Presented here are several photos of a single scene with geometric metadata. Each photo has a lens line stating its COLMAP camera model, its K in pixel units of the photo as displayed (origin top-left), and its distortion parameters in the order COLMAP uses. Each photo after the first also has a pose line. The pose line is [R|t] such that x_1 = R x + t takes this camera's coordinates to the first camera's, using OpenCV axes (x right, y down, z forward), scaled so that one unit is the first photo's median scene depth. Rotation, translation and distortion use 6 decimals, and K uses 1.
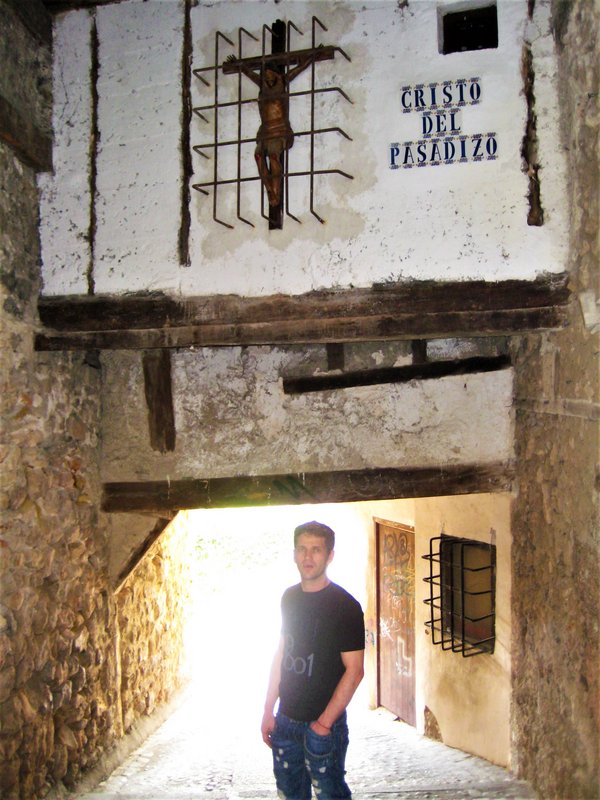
lens RADIAL K [[868.9, 0, 301.2], [0, 868.9, 398.4], [0, 0, 1]] dist [-0.096073, 0.000000]
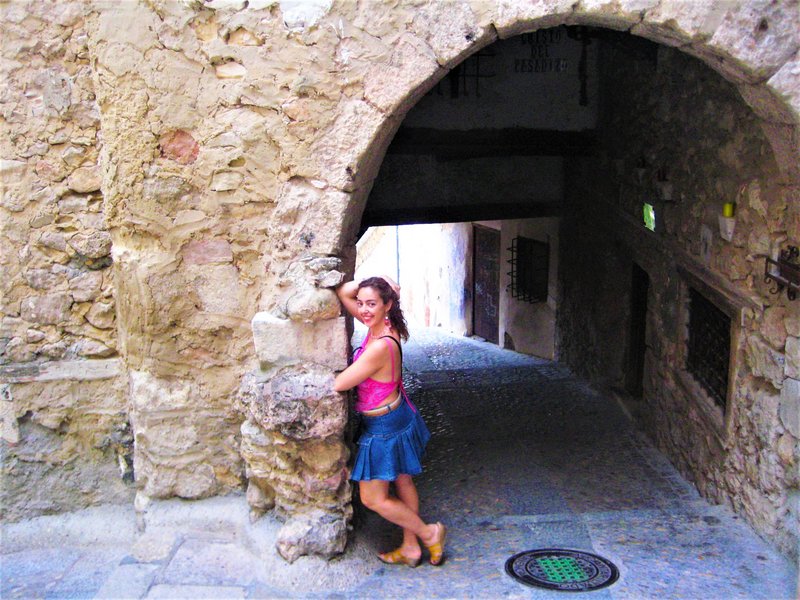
lens RADIAL K [[868.9, 0, 399.1], [0, 868.9, 300.9], [0, 0, 1]] dist [-0.096073, 0.000000]
pose [[0.996122, -0.020694, 0.085514, -0.259400], [-0.003365, 0.962272, 0.272069, -0.218222], [-0.087918, -0.271302, 0.958471, -0.788808]]
